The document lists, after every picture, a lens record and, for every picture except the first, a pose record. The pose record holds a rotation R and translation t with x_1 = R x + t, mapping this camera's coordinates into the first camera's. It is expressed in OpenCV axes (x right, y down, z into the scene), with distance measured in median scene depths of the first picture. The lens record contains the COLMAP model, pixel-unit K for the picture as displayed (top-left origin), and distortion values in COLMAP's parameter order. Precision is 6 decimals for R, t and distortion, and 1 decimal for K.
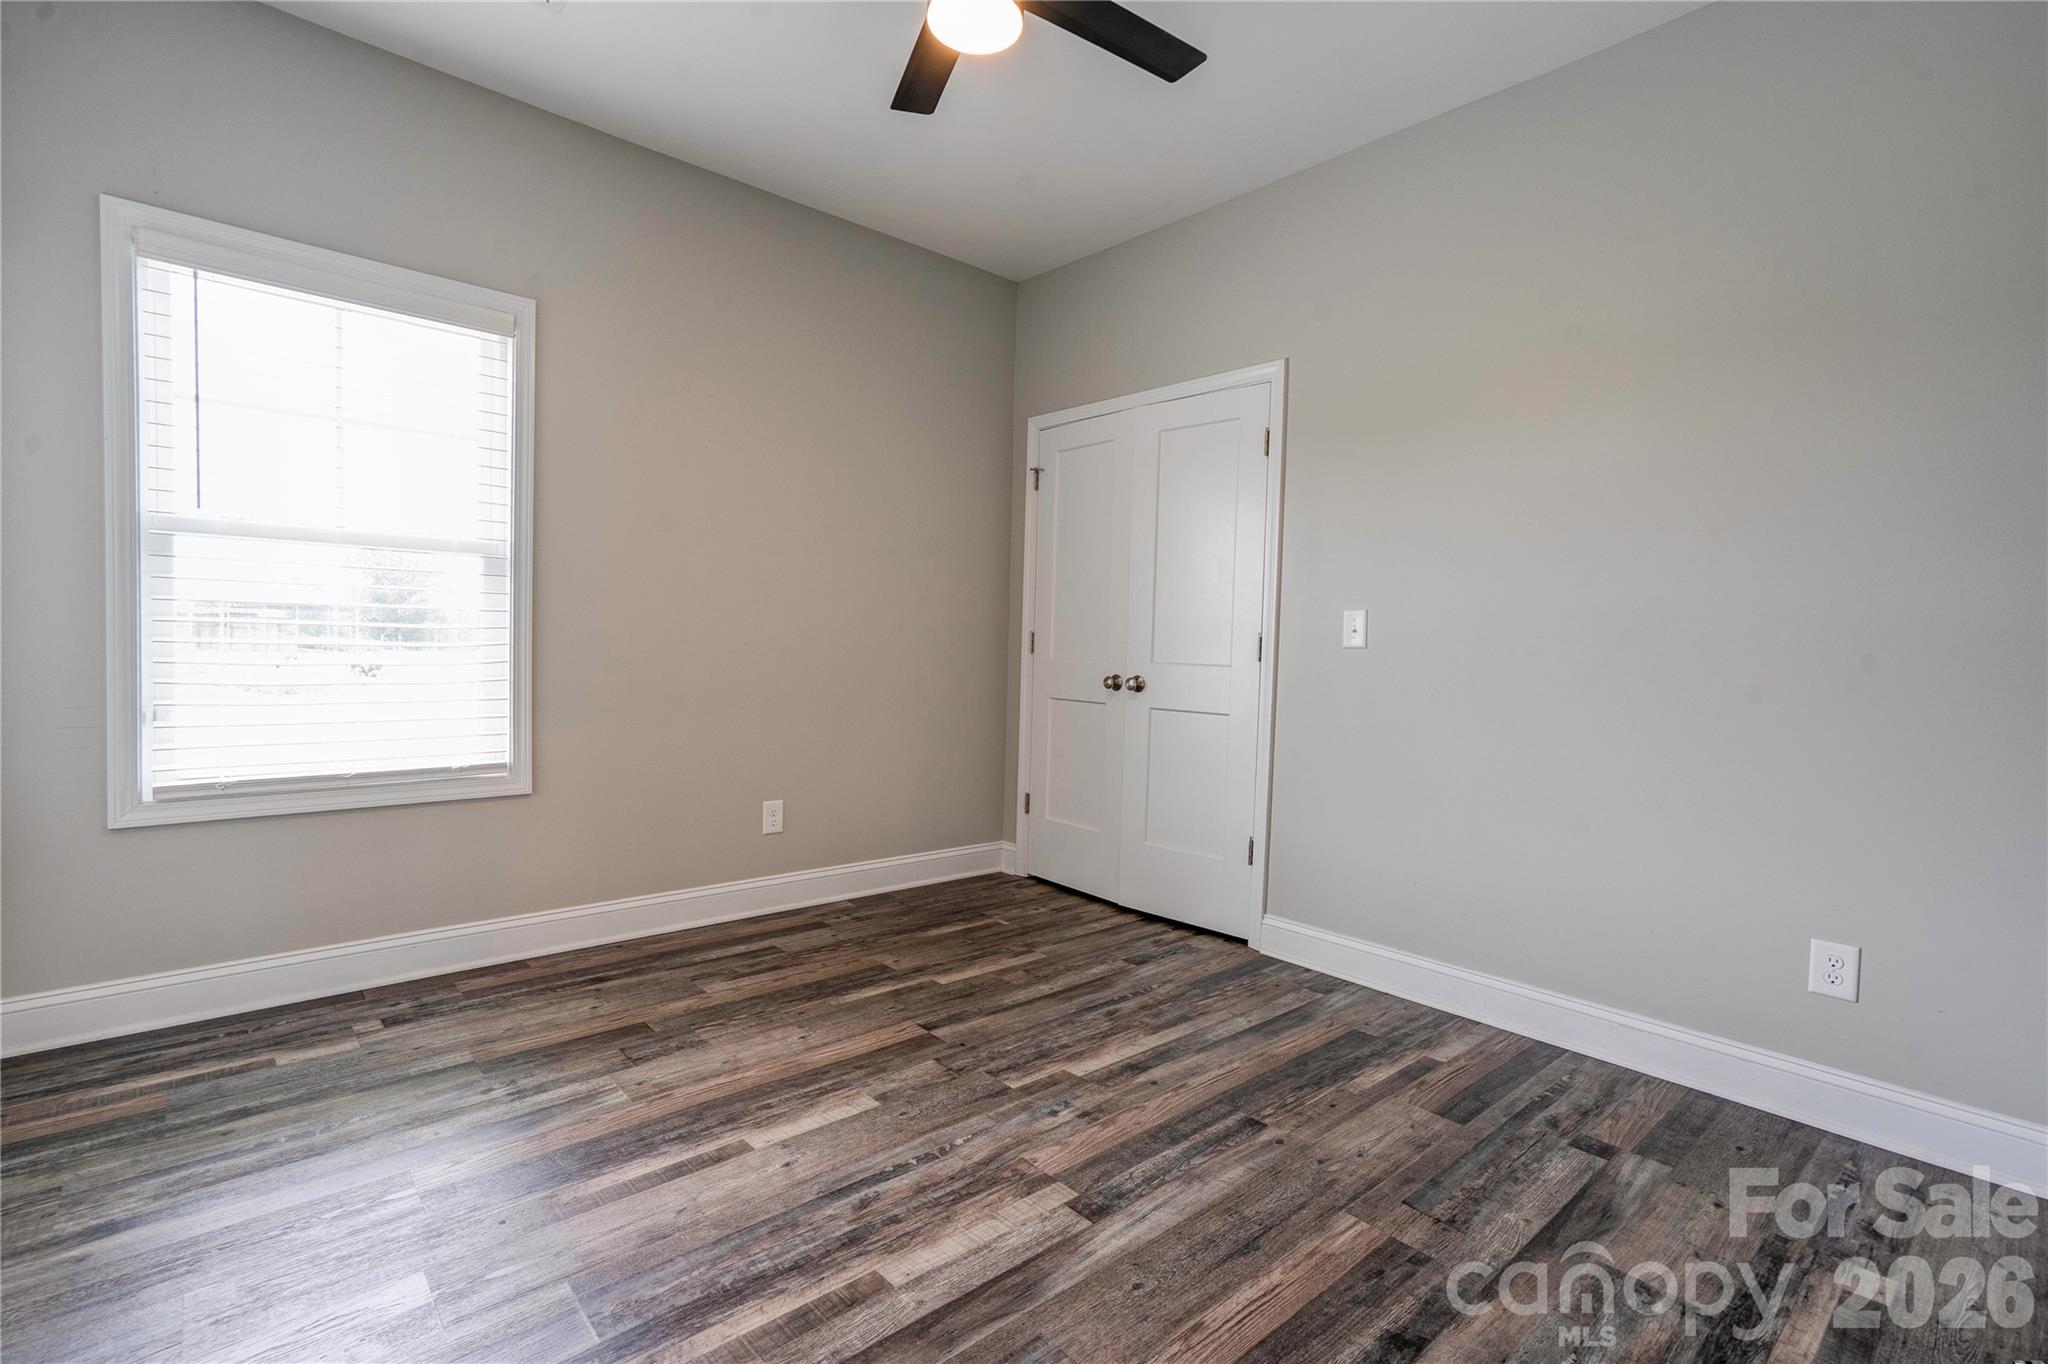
lens RADIAL K [[953.2, 0, 1024.3], [0, 953.2, 657.7], [0, 0, 1]] dist [0.000061, 0.013767]
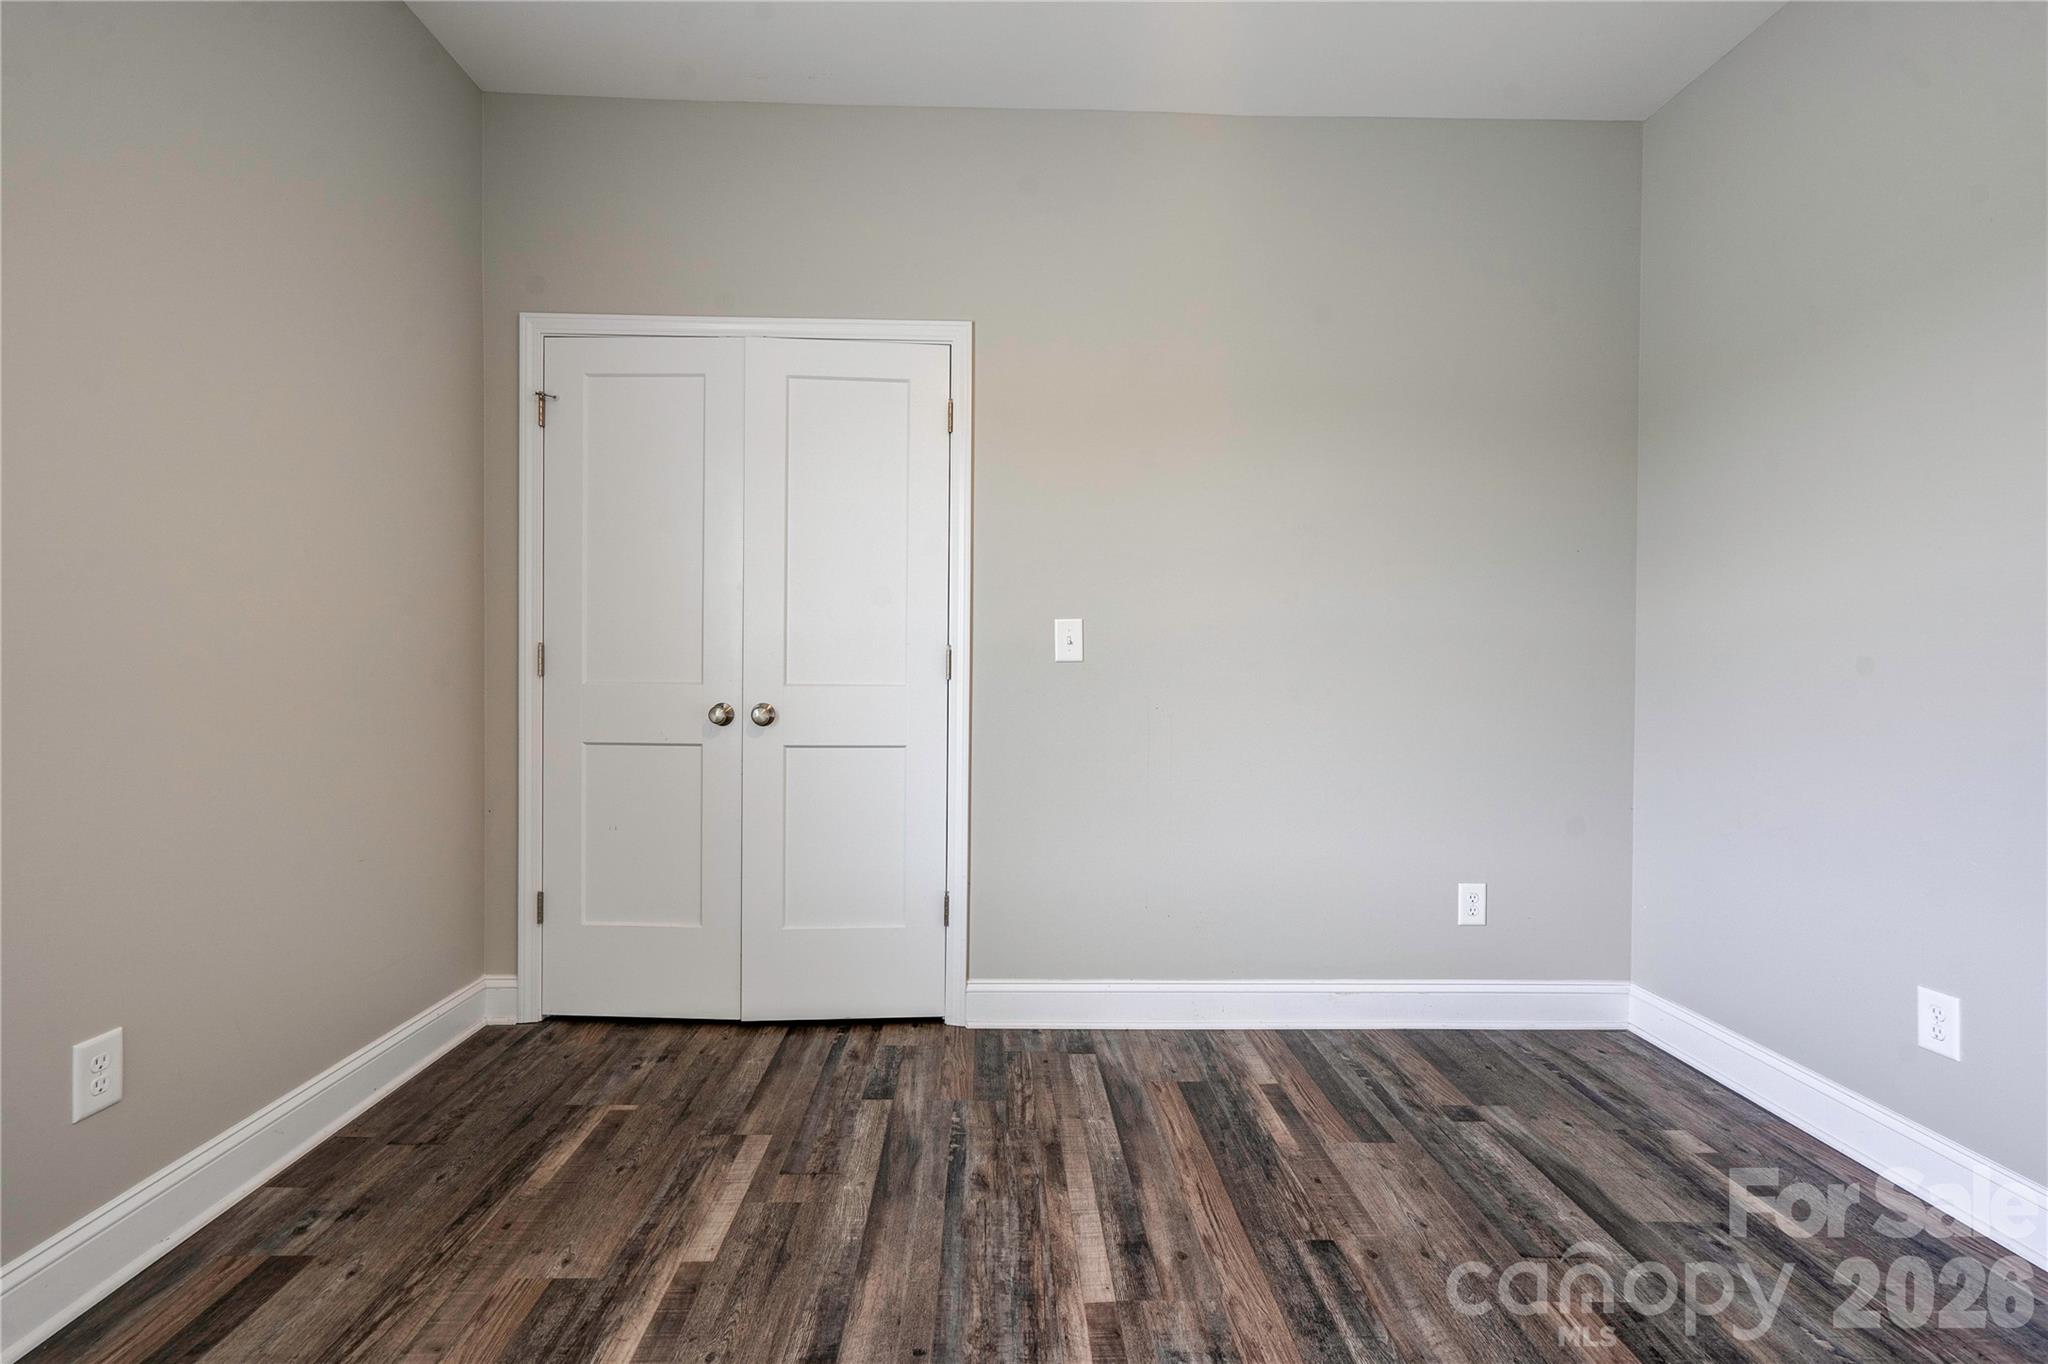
lens RADIAL K [[935.6, 0, 1008.1], [0, 935.6, 671.6], [0, 0, 1]] dist [-0.007449, 0.012174]
pose [[0.650778, -0.030667, 0.758649, -0.360512], [0.021426, 0.999528, 0.022024, -0.021710], [-0.758966, 0.001922, 0.651128, 0.458875]]
